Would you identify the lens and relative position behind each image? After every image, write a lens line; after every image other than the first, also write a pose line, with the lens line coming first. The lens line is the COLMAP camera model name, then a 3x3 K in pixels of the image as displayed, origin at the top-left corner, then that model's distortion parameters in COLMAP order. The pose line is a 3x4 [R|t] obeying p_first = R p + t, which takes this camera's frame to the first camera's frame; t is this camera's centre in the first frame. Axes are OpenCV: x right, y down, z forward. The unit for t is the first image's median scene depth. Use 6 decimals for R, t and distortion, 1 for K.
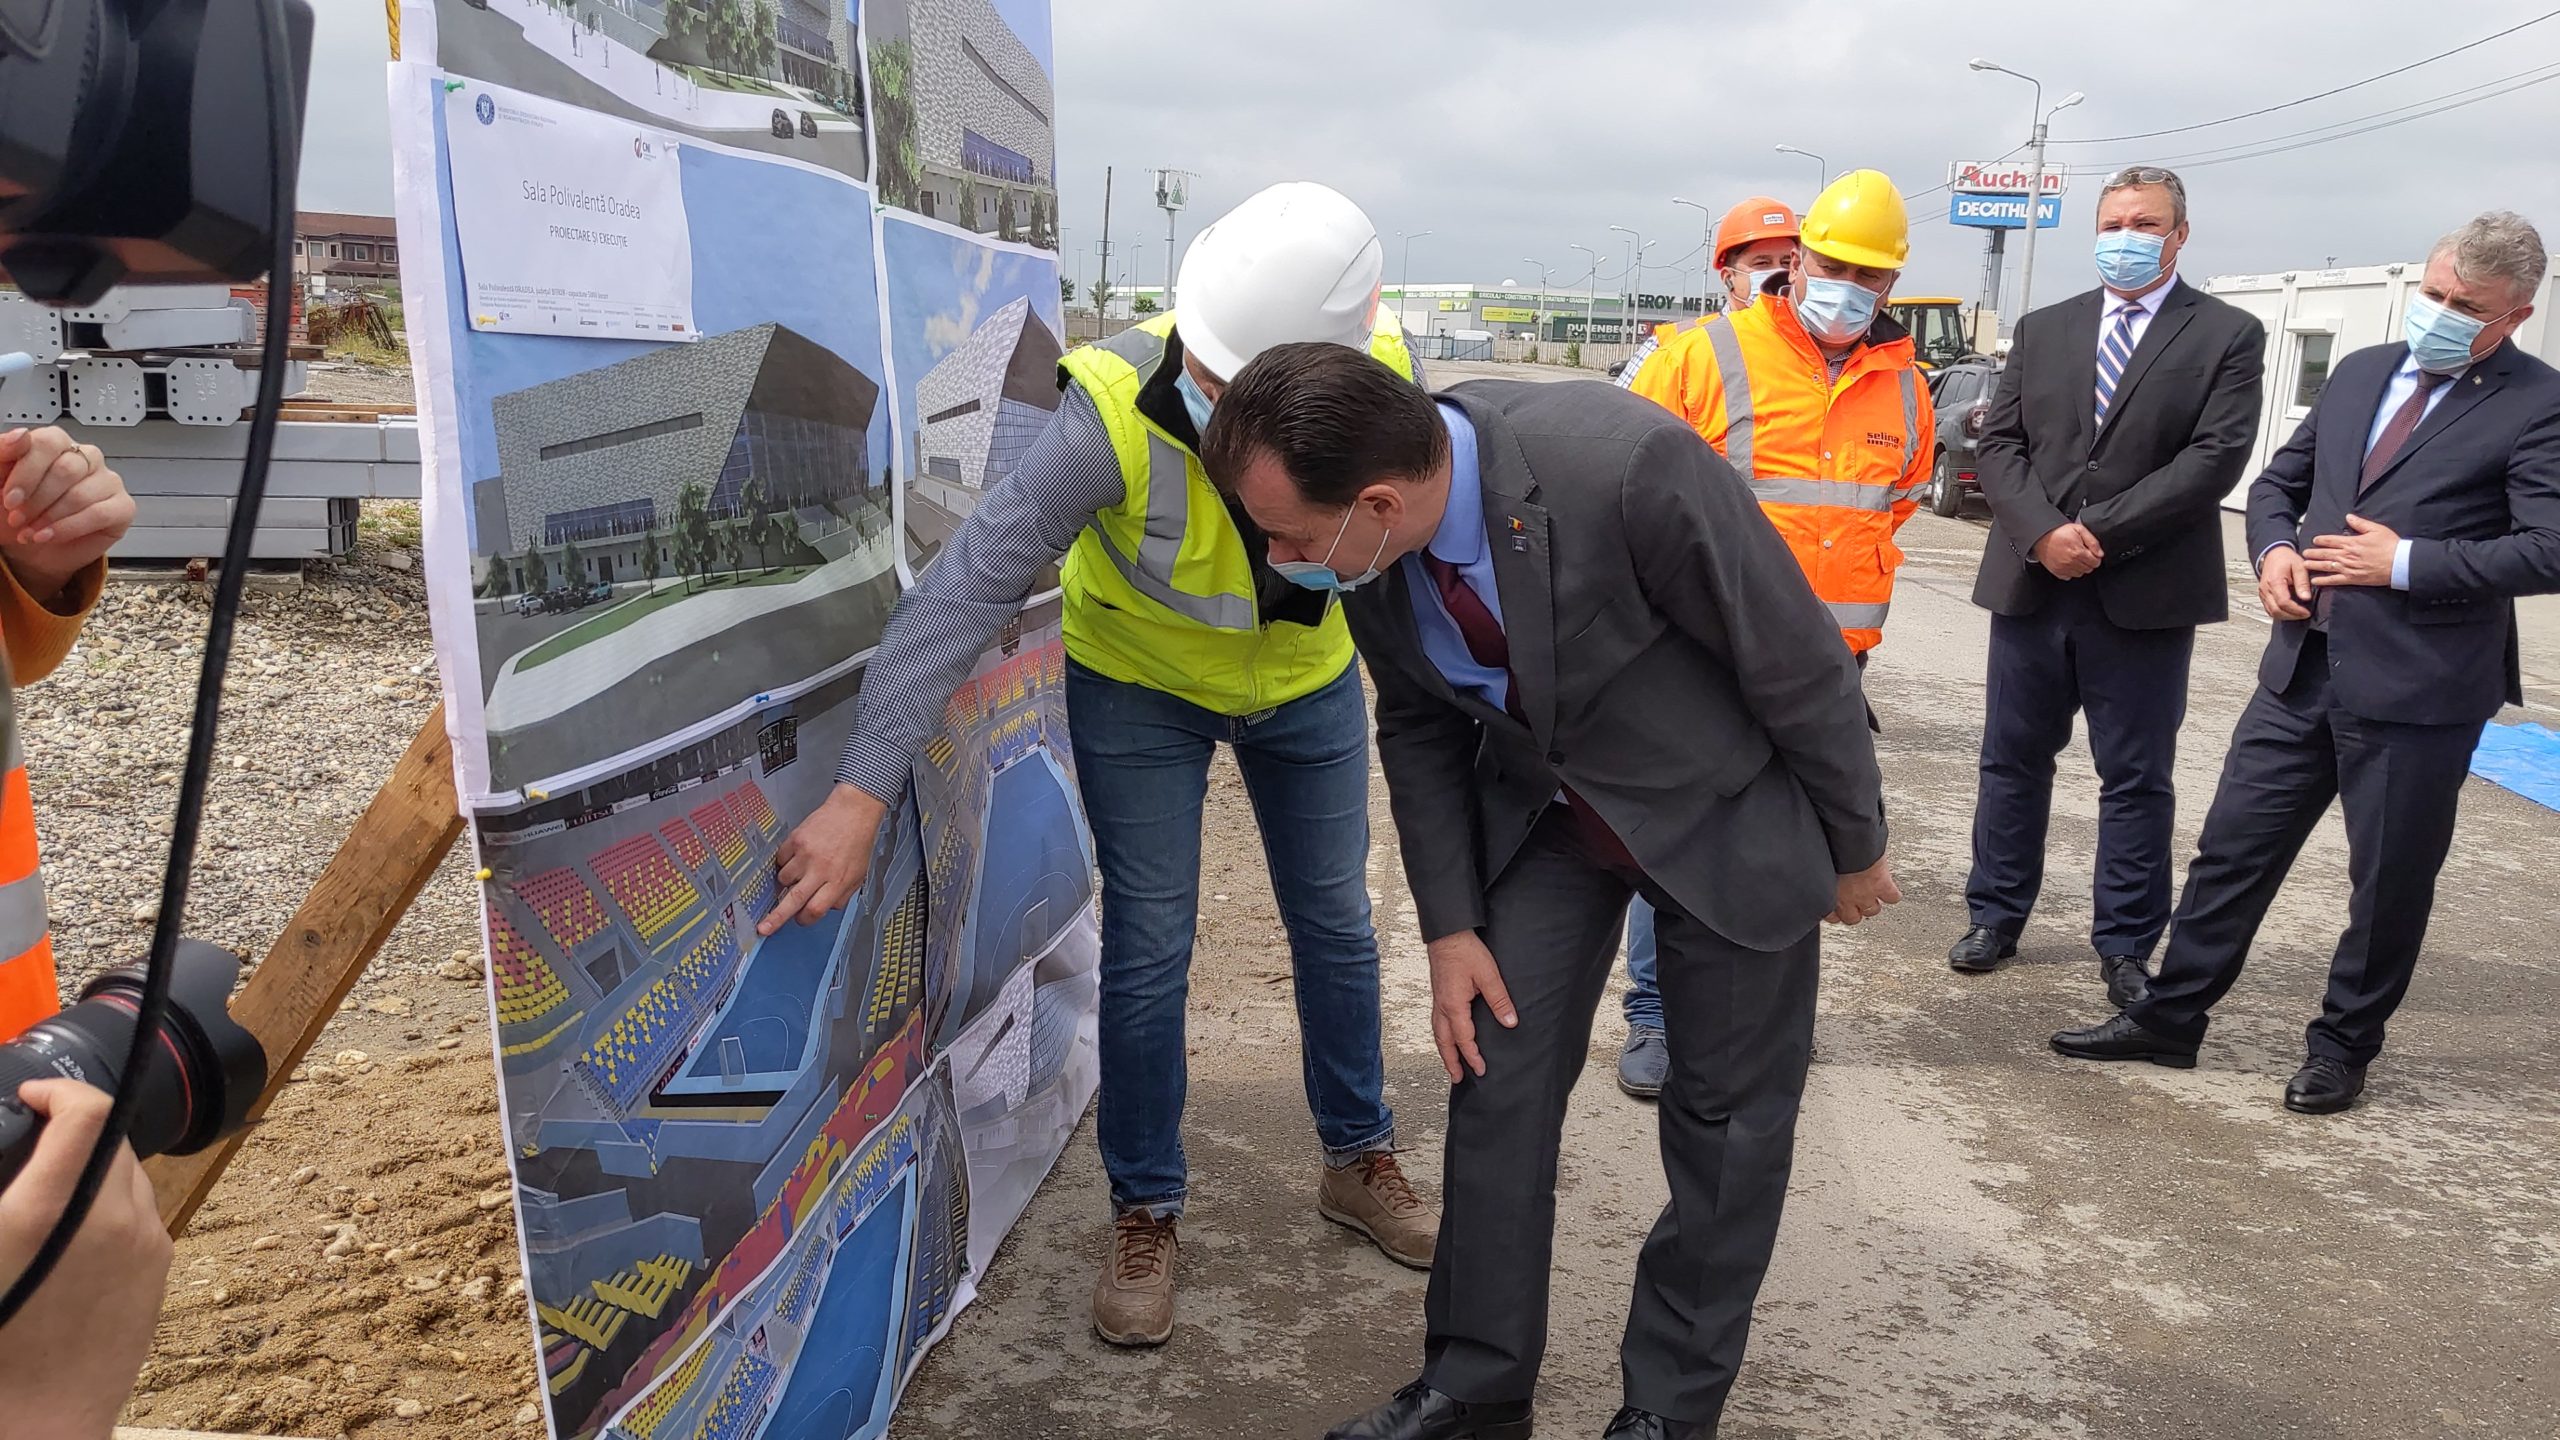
lens RADIAL K [[2010.4, 0, 1277.2], [0, 2010.4, 719.0], [0, 0, 1]] dist [0.036173, -0.065490]
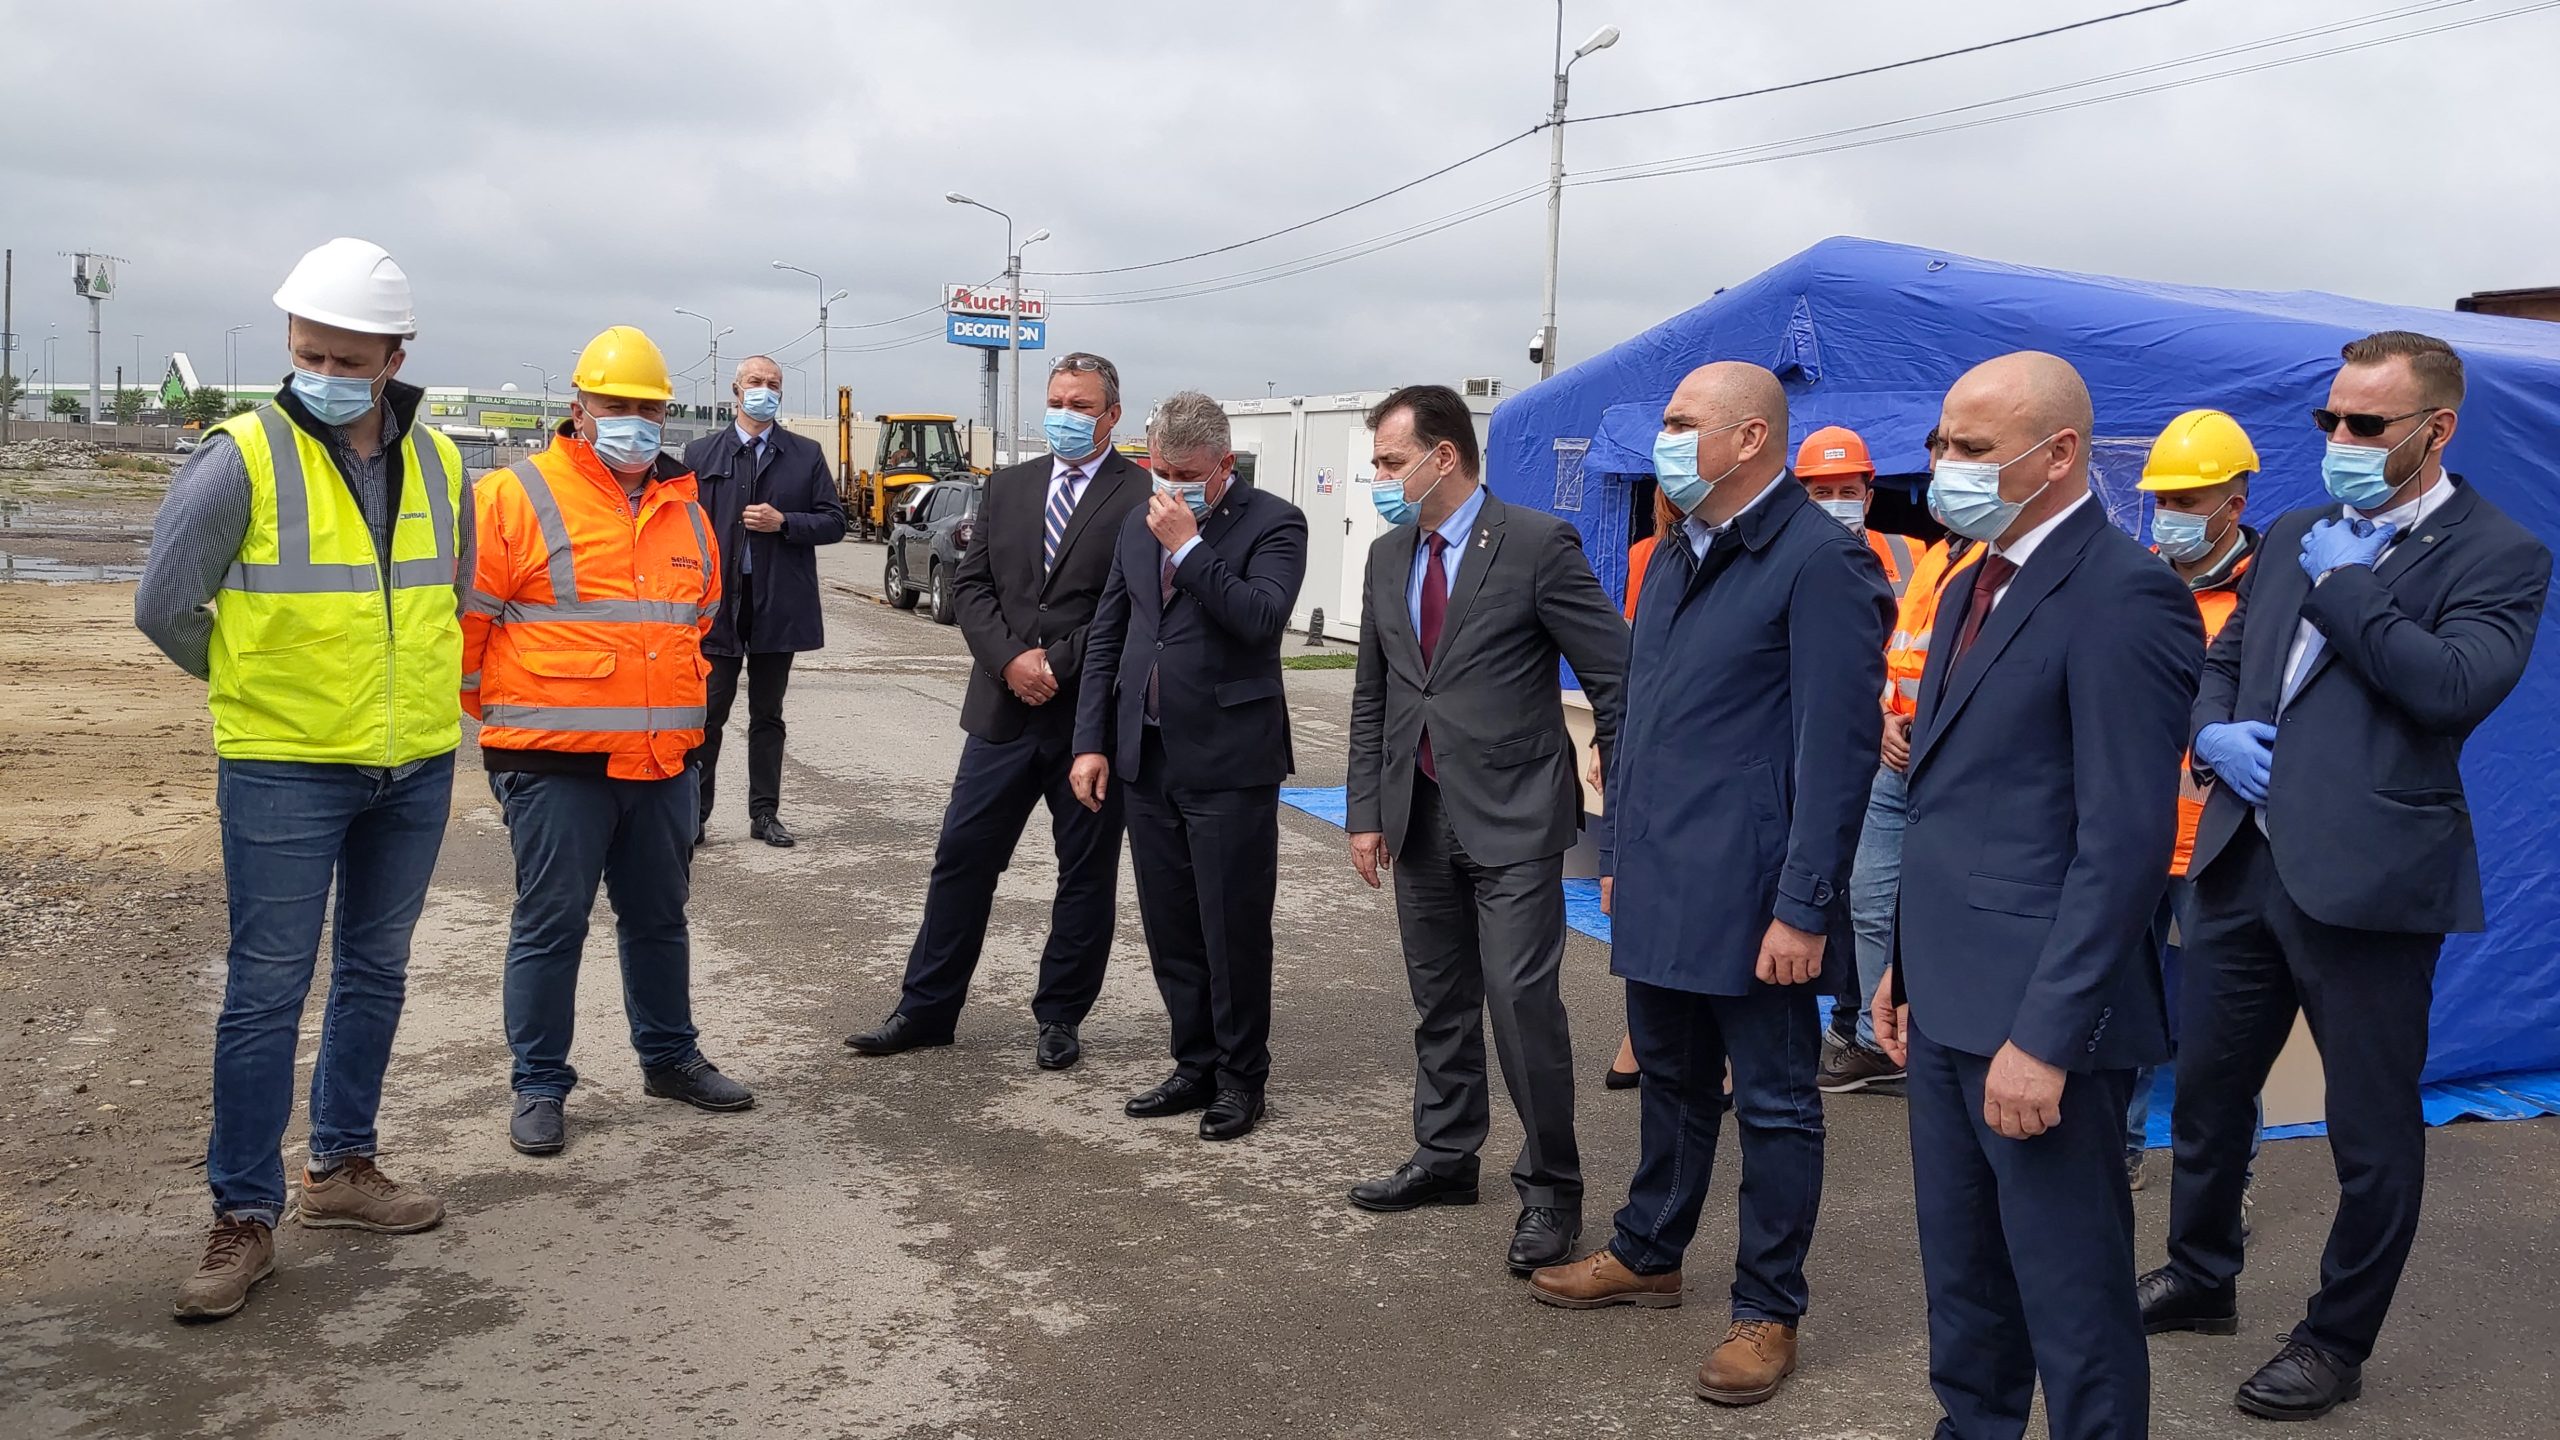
lens RADIAL K [[2010.4, 0, 1277.2], [0, 2010.4, 719.0], [0, 0, 1]] dist [0.036173, -0.065490]
pose [[0.891222, -0.056901, 0.449983, 0.051271], [0.080422, 0.996204, -0.033312, -0.006501], [-0.446380, 0.065877, 0.892415, -0.115714]]
